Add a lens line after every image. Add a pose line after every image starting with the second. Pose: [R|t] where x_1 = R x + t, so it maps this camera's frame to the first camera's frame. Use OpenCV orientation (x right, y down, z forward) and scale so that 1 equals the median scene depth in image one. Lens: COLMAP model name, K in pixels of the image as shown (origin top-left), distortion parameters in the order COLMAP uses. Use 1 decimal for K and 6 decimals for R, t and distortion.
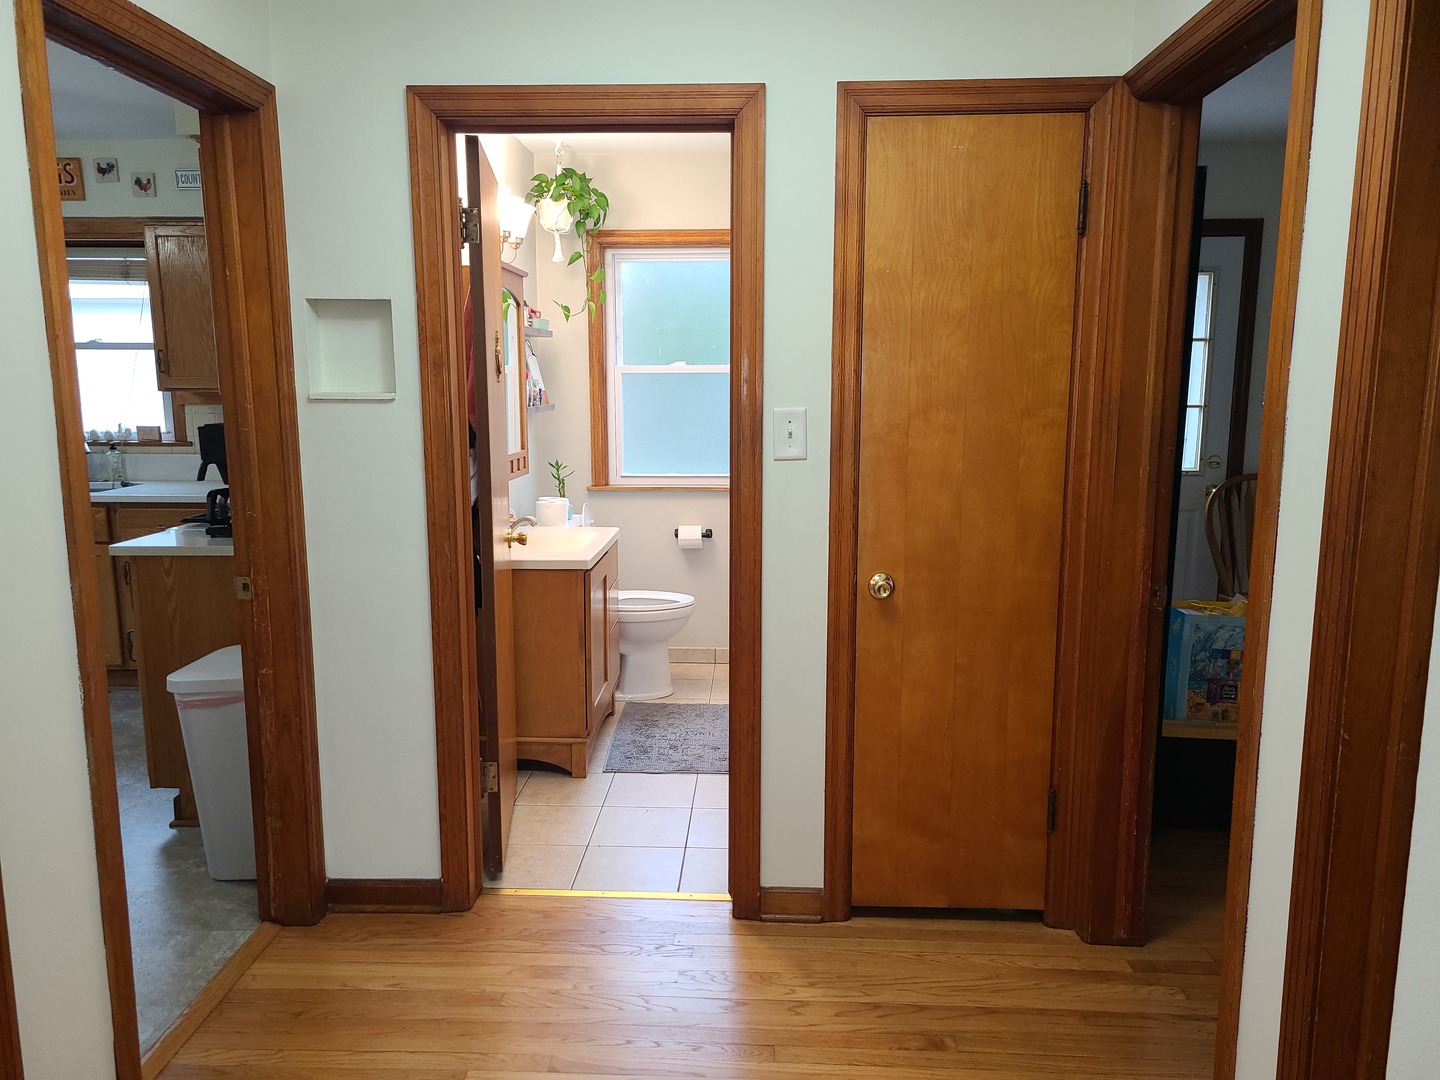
lens RADIAL K [[1077.2, 0, 709.5], [0, 1077.2, 545.2], [0, 0, 1]] dist [0.061494, -0.046352]
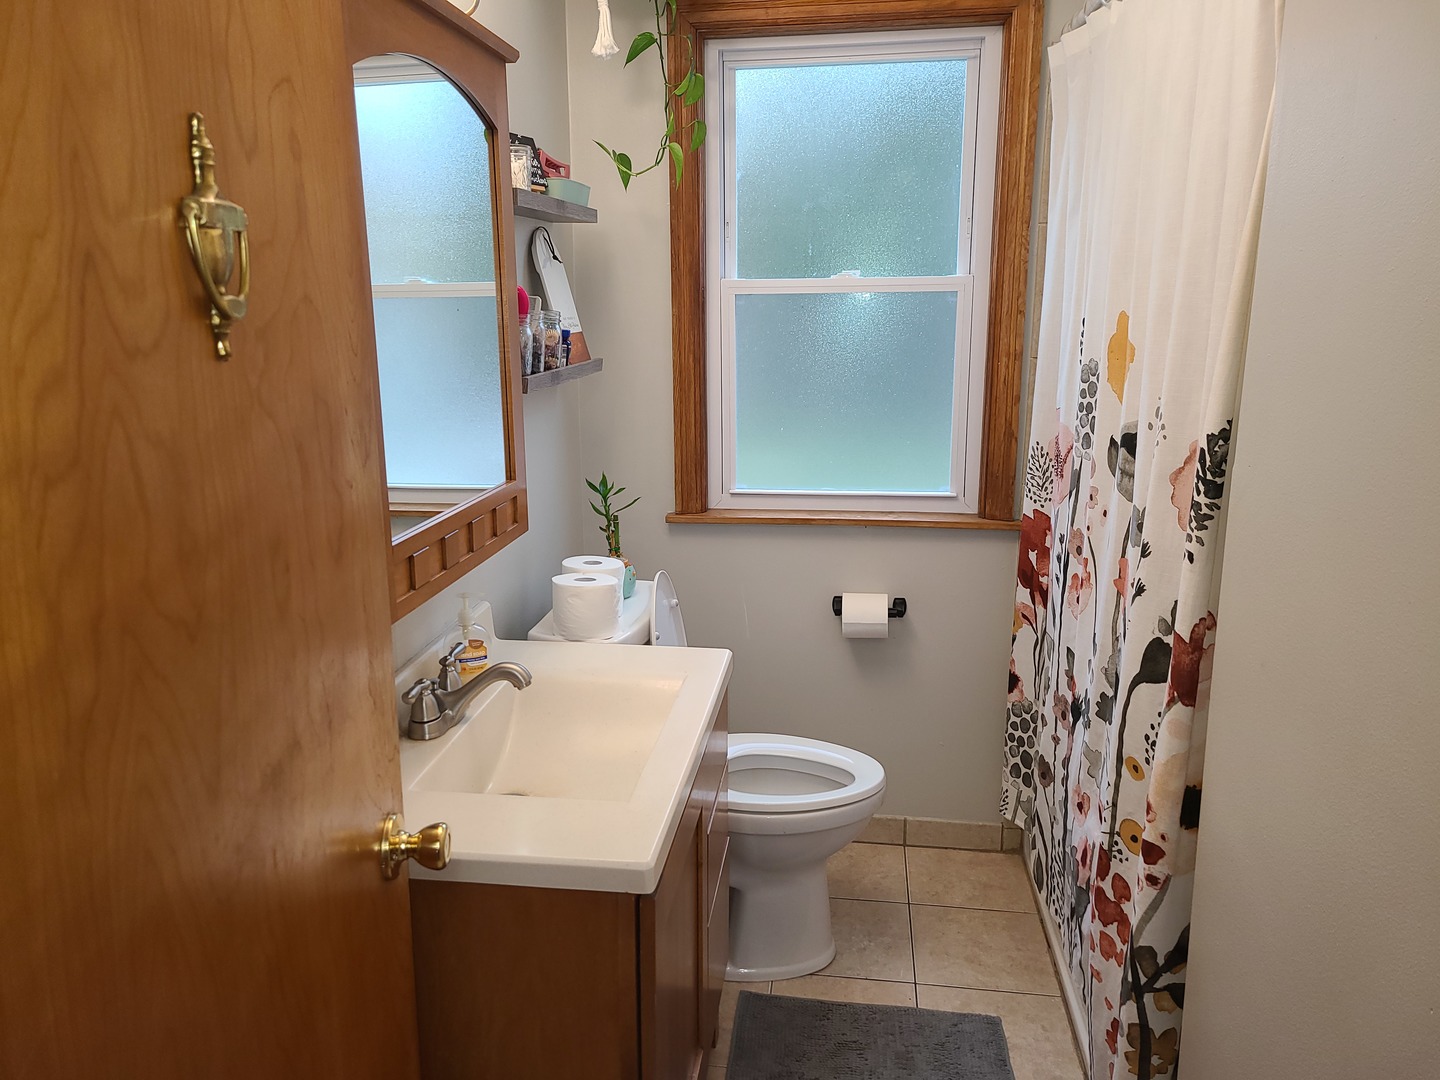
lens RADIAL K [[1077.2, 0, 712.0], [0, 1077.2, 529.0], [0, 0, 1]] dist [0.061494, -0.046352]
pose [[0.996295, 0.012900, -0.085026, -0.050273], [-0.007600, 0.998025, 0.062359, -0.085566], [0.085662, -0.061482, 0.994425, 0.513943]]
